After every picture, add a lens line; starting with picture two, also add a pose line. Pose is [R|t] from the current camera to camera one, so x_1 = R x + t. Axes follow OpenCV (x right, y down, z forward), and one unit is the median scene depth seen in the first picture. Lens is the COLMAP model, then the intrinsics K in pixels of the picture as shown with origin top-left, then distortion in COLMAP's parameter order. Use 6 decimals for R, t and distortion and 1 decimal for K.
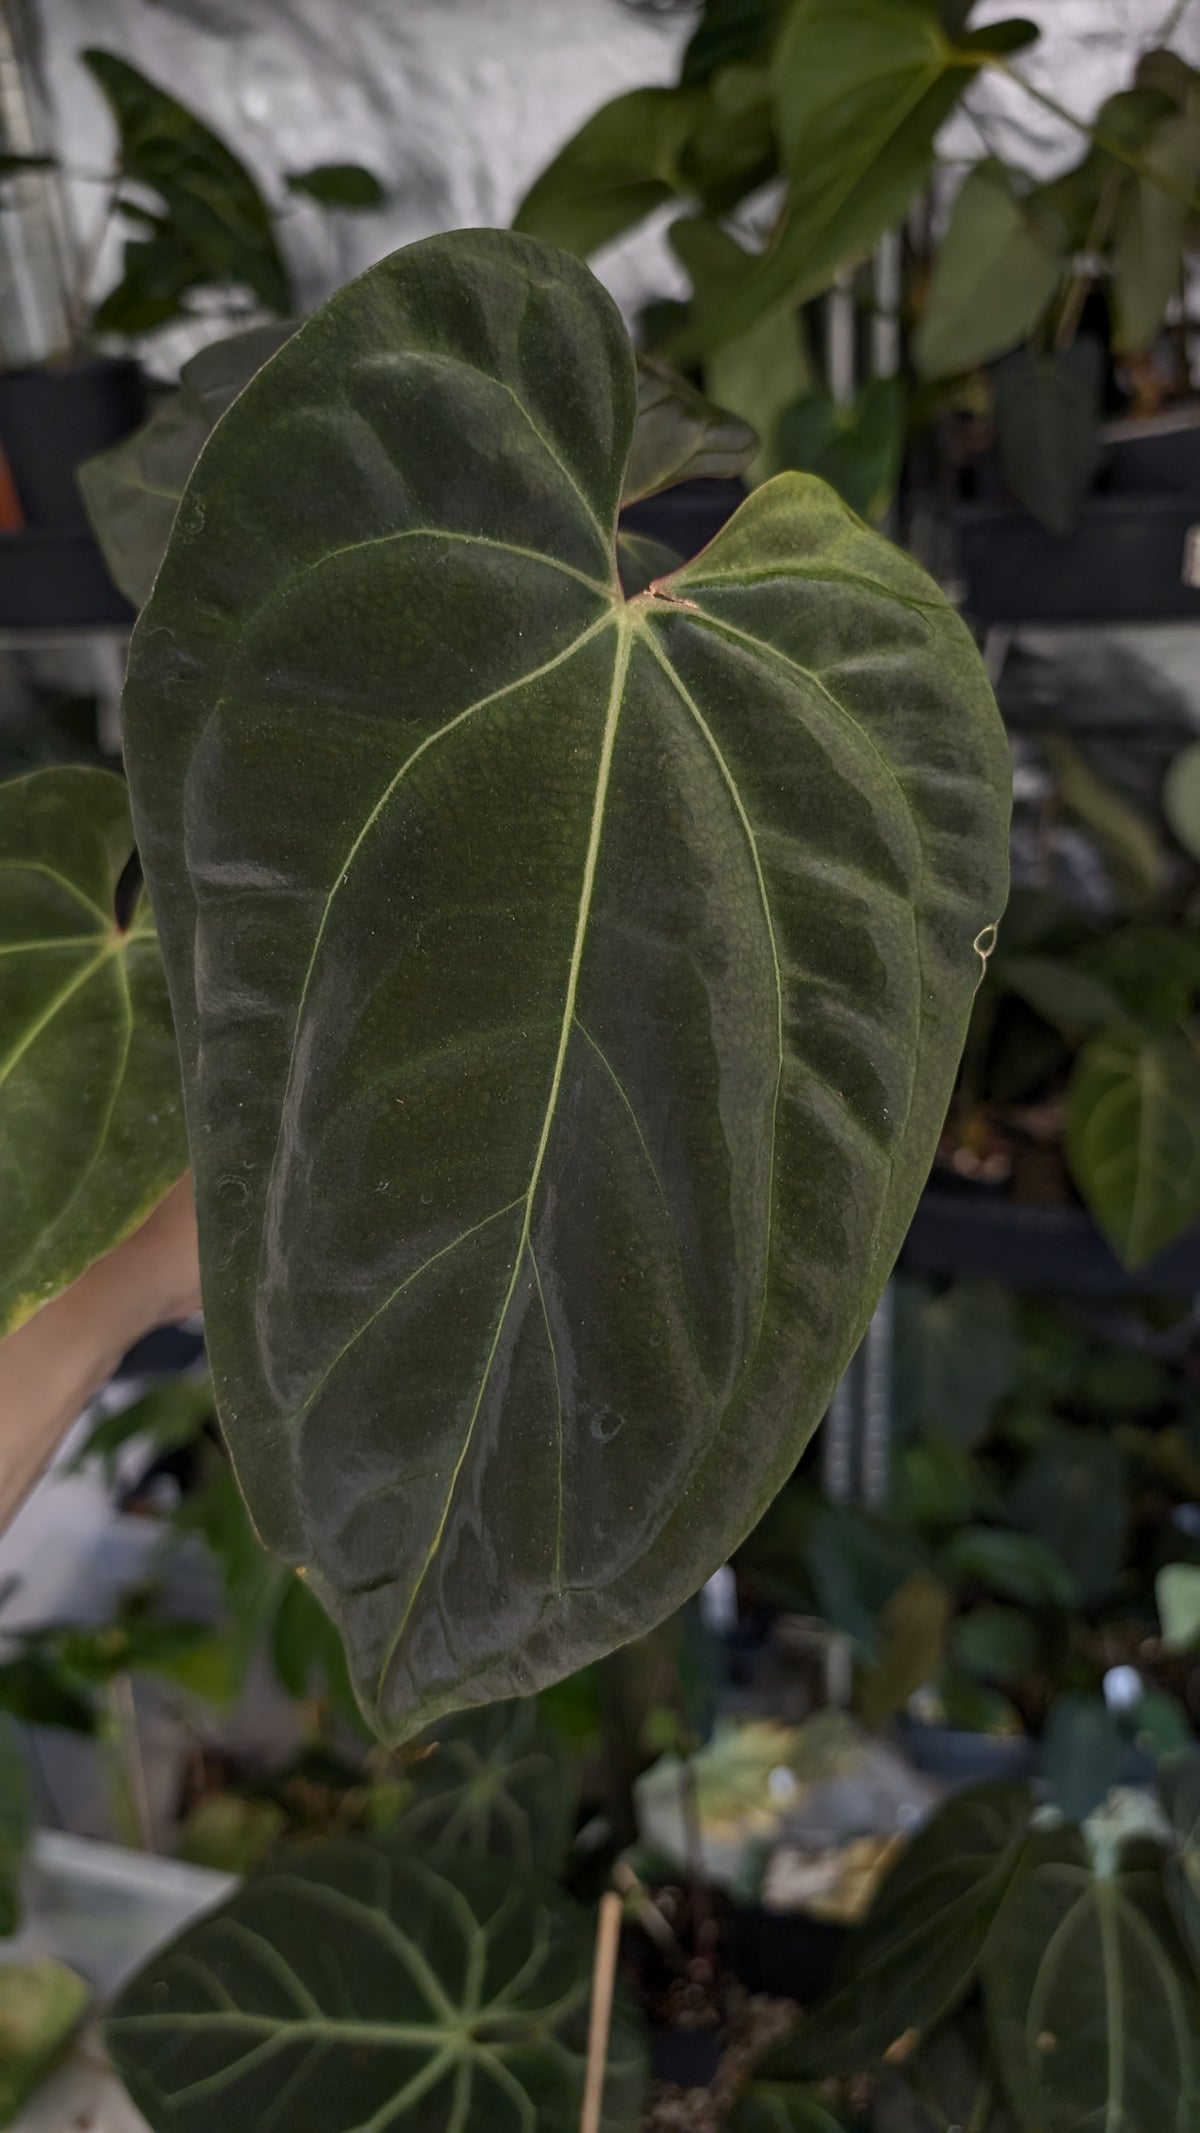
lens RADIAL K [[1584.2, 0, 598.9], [0, 1584.2, 1044.7], [0, 0, 1]] dist [-0.030826, 0.015973]
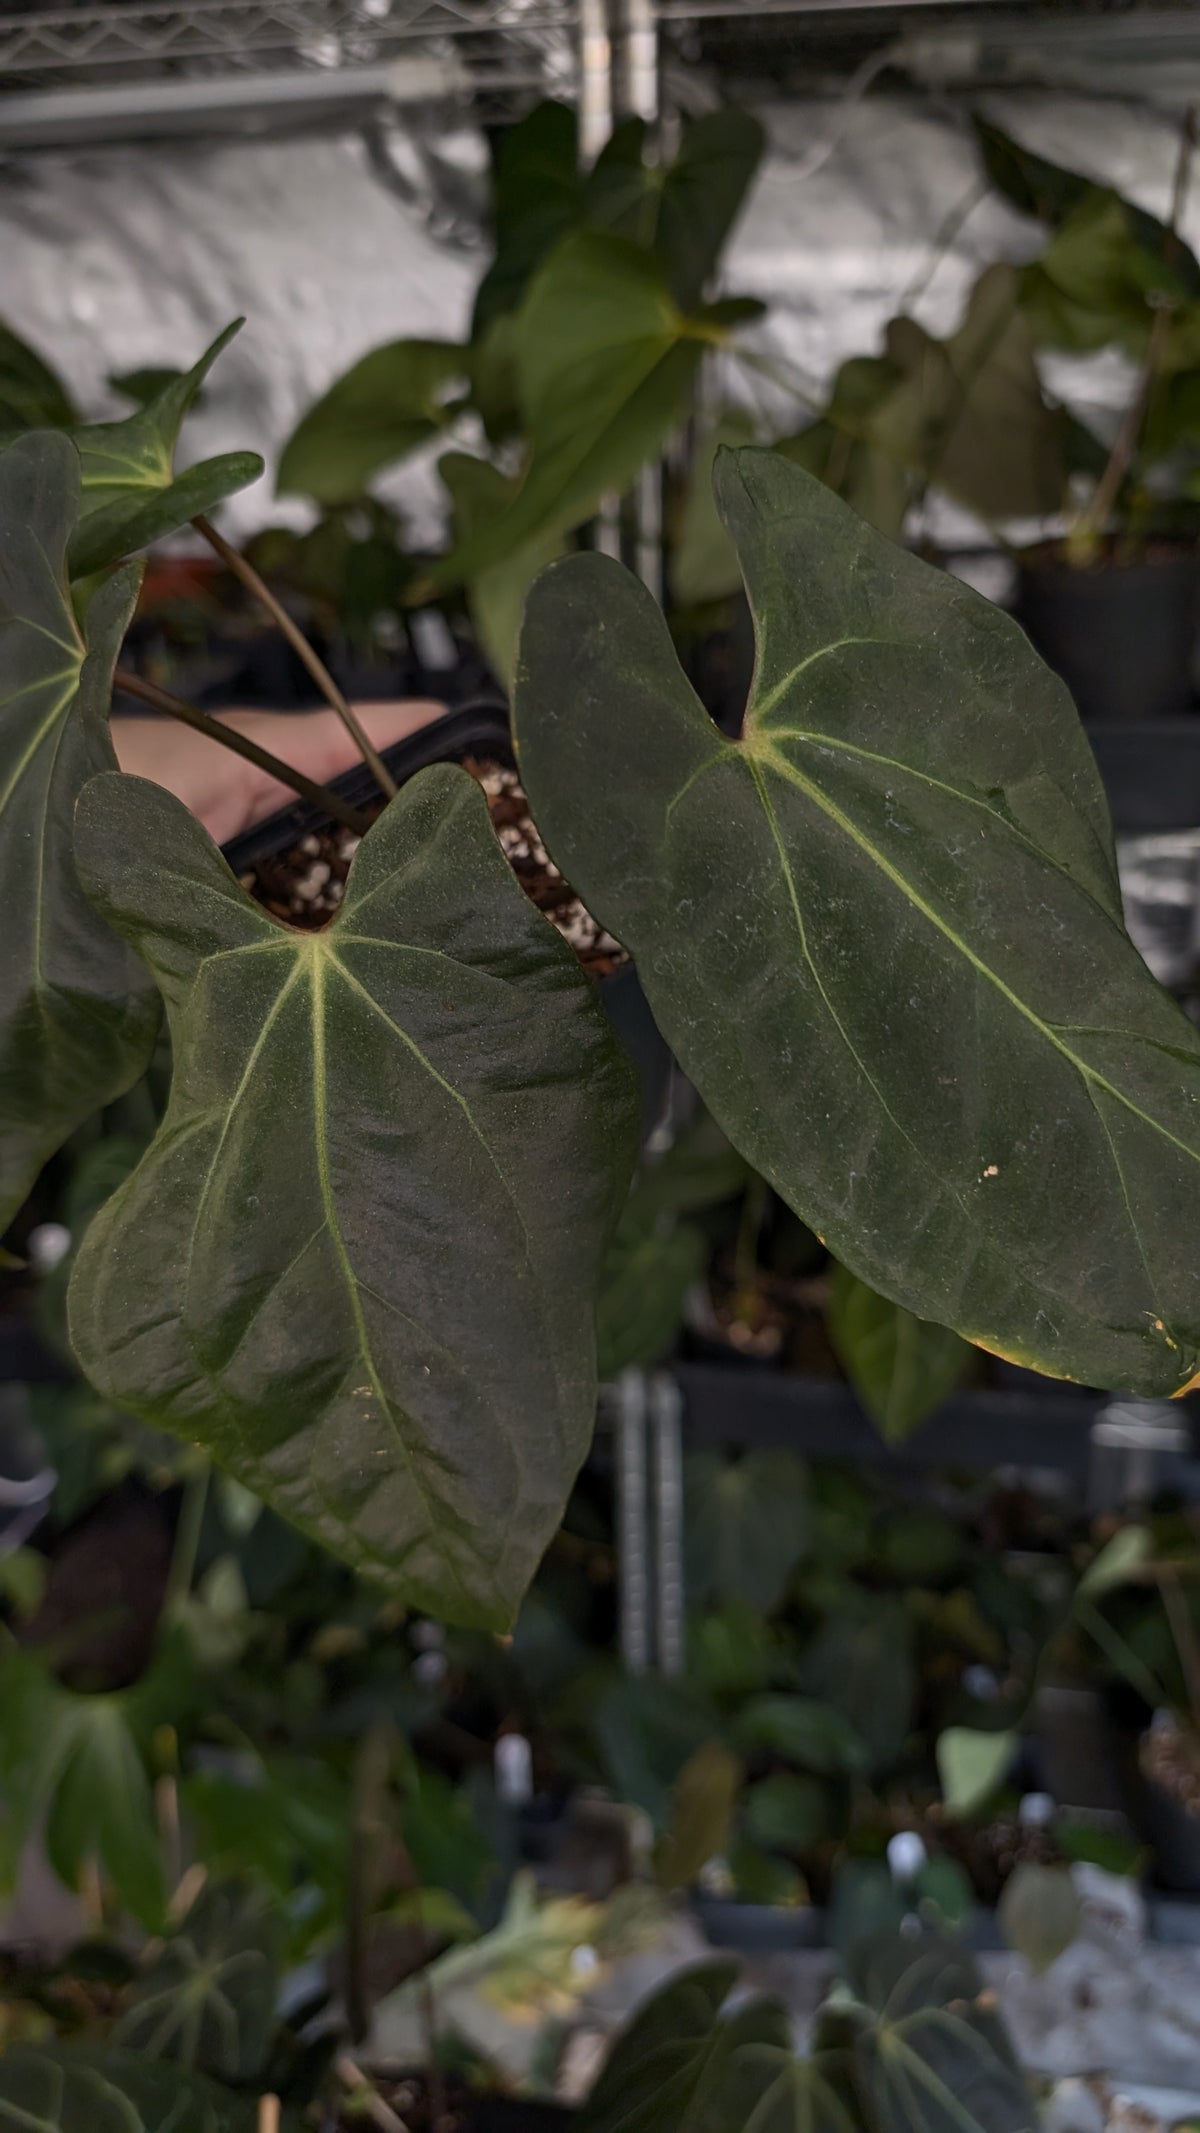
lens RADIAL K [[1584.2, 0, 620.5], [0, 1584.2, 1067.6], [0, 0, 1]] dist [-0.030826, 0.015973]
pose [[0.996436, 0.011969, 0.083499, 0.058126], [-0.005596, 0.997081, -0.076143, -0.018775], [-0.084166, 0.075404, 0.993595, -0.030516]]
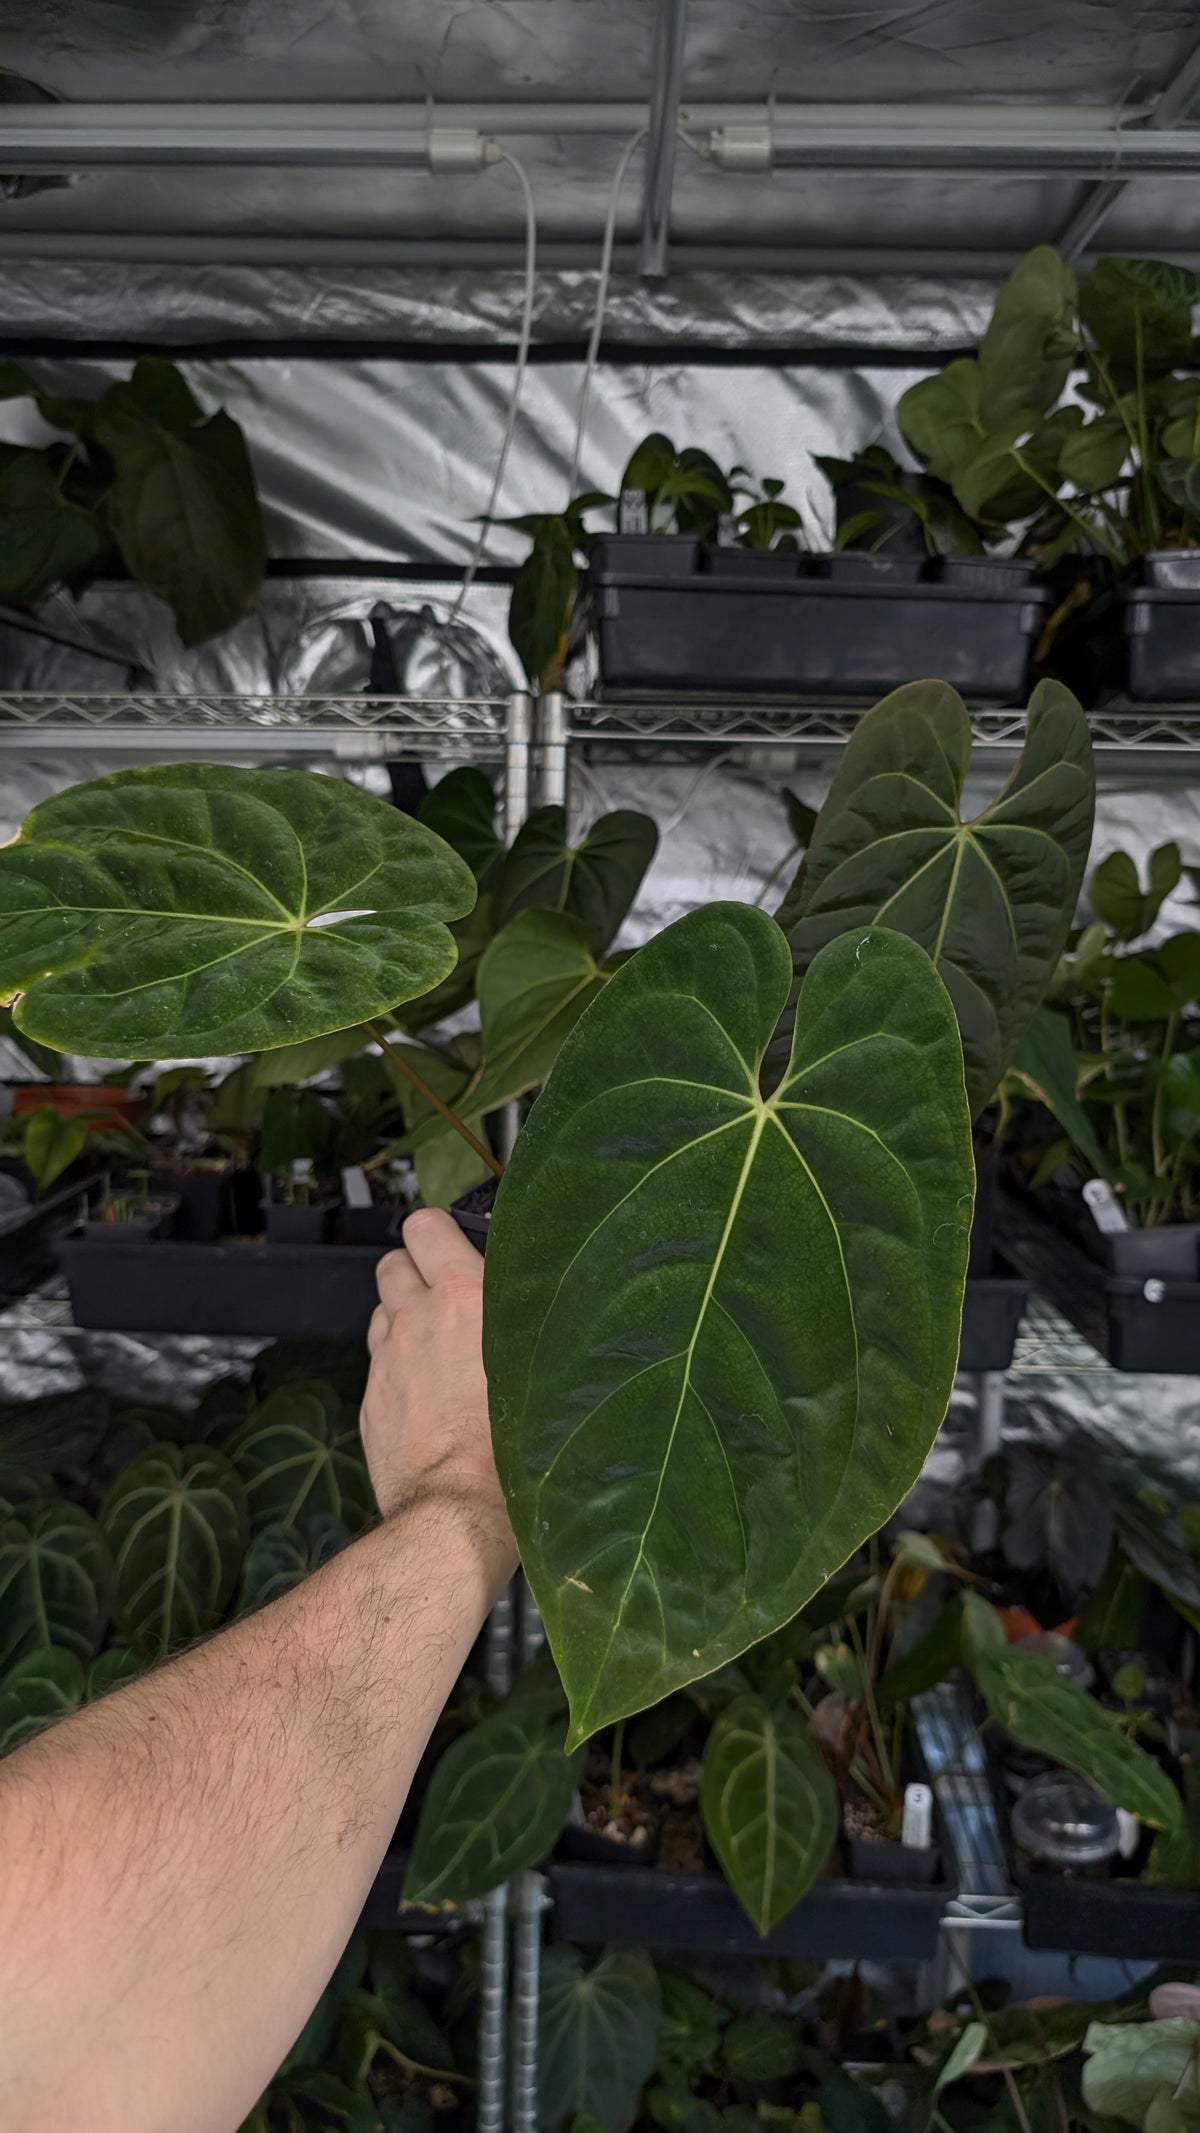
lens RADIAL K [[1582.4, 0, 583.2], [0, 1582.4, 1069.2], [0, 0, 1]] dist [-0.012276, -0.002968]
pose [[0.975318, 0.068918, 0.209775, -0.048286], [0.008965, 0.936899, -0.349486, -0.034461], [-0.220624, 0.342741, 0.913156, -0.155356]]
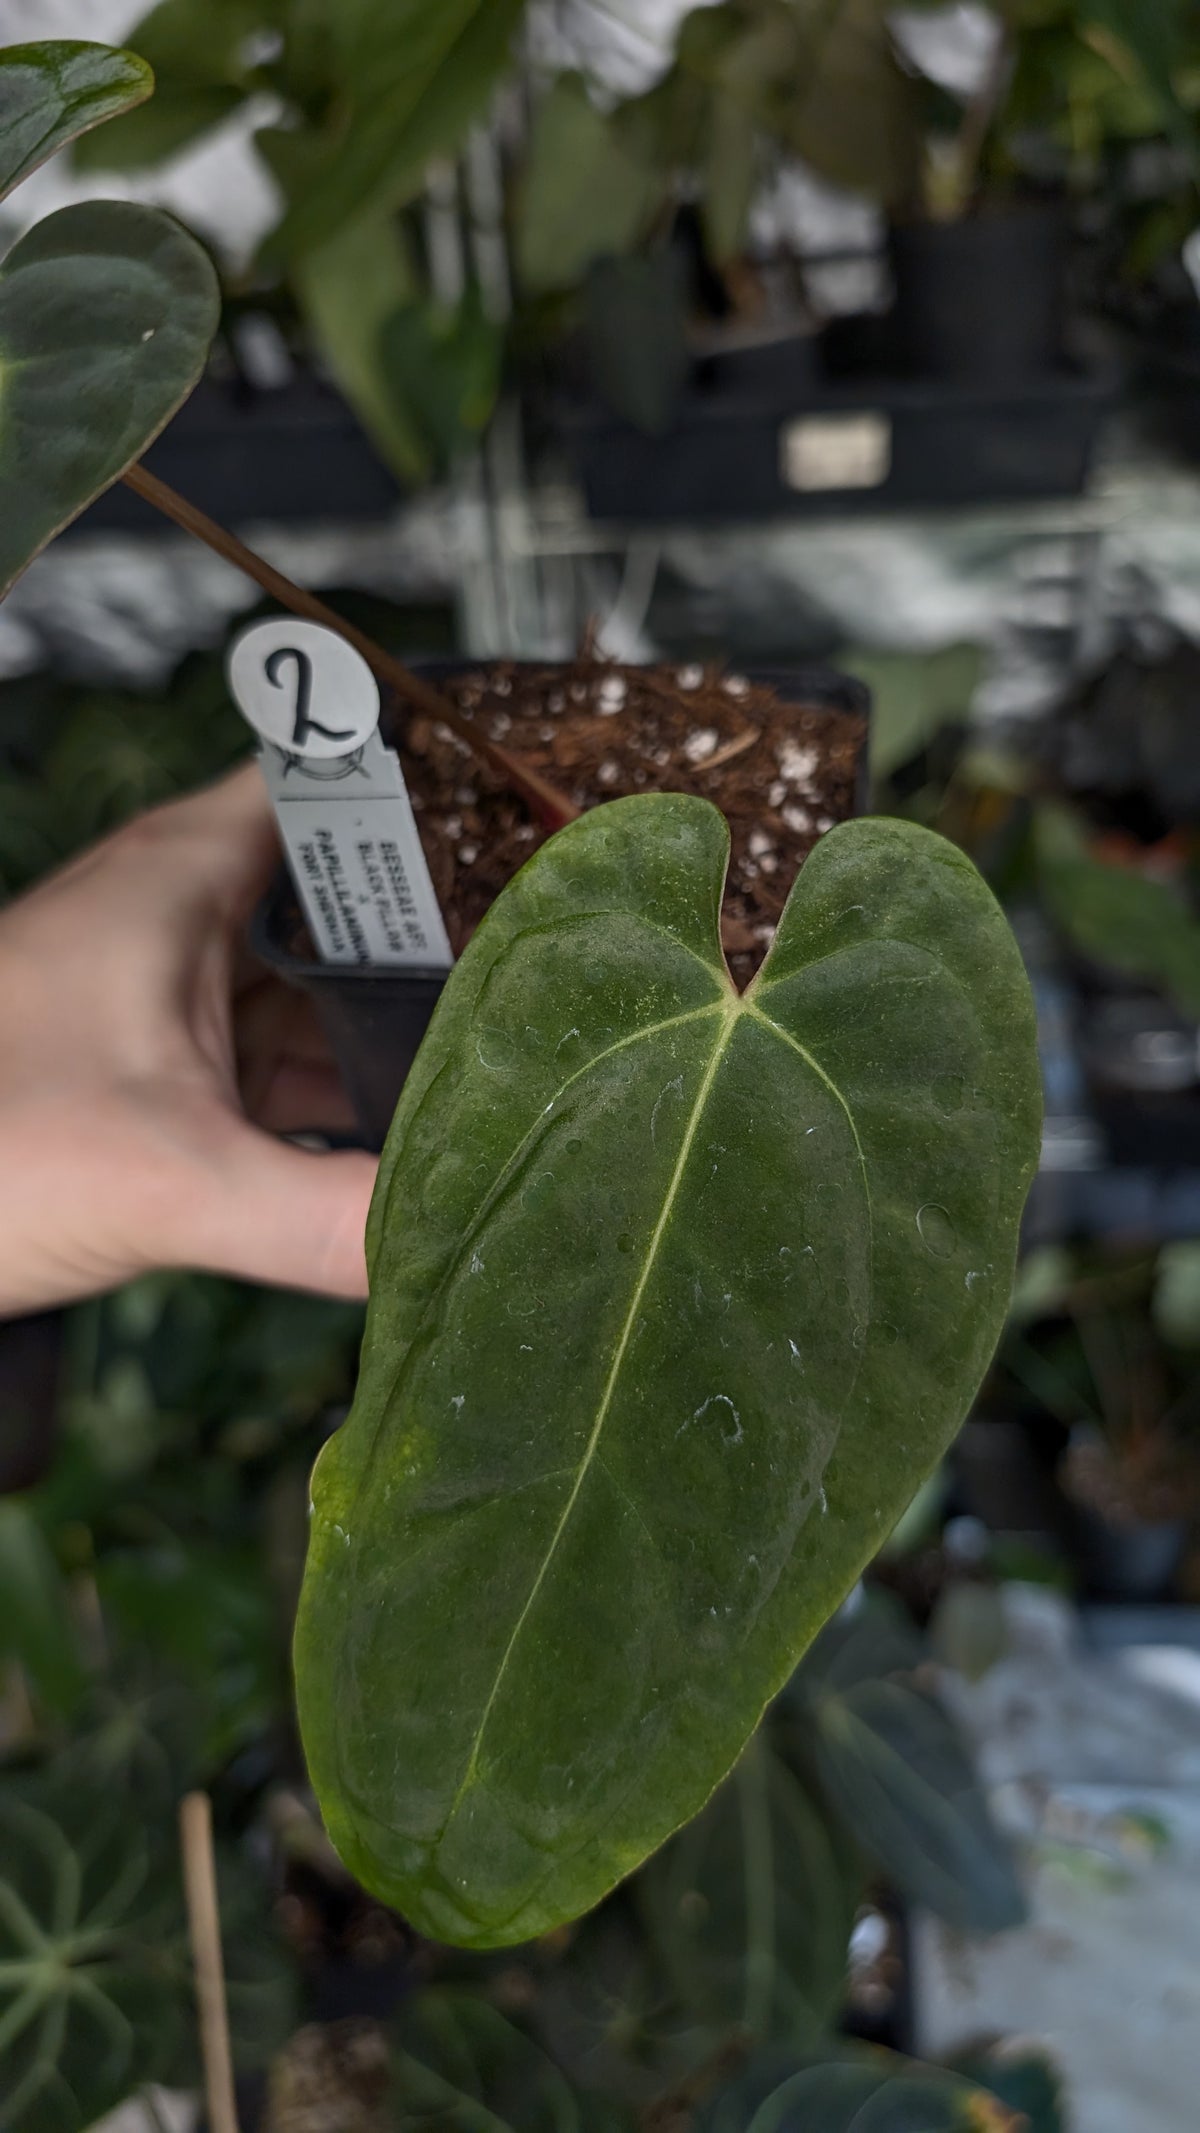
lens RADIAL K [[1604.3, 0, 608.9], [0, 1604.3, 1025.8], [0, 0, 1]] dist [-0.051919, 0.033044]
pose [[0.987487, -0.064665, 0.143836, 0.060873], [0.065360, 0.997862, -0.000102, 0.035297], [-0.143522, 0.009502, 0.989602, -0.000418]]
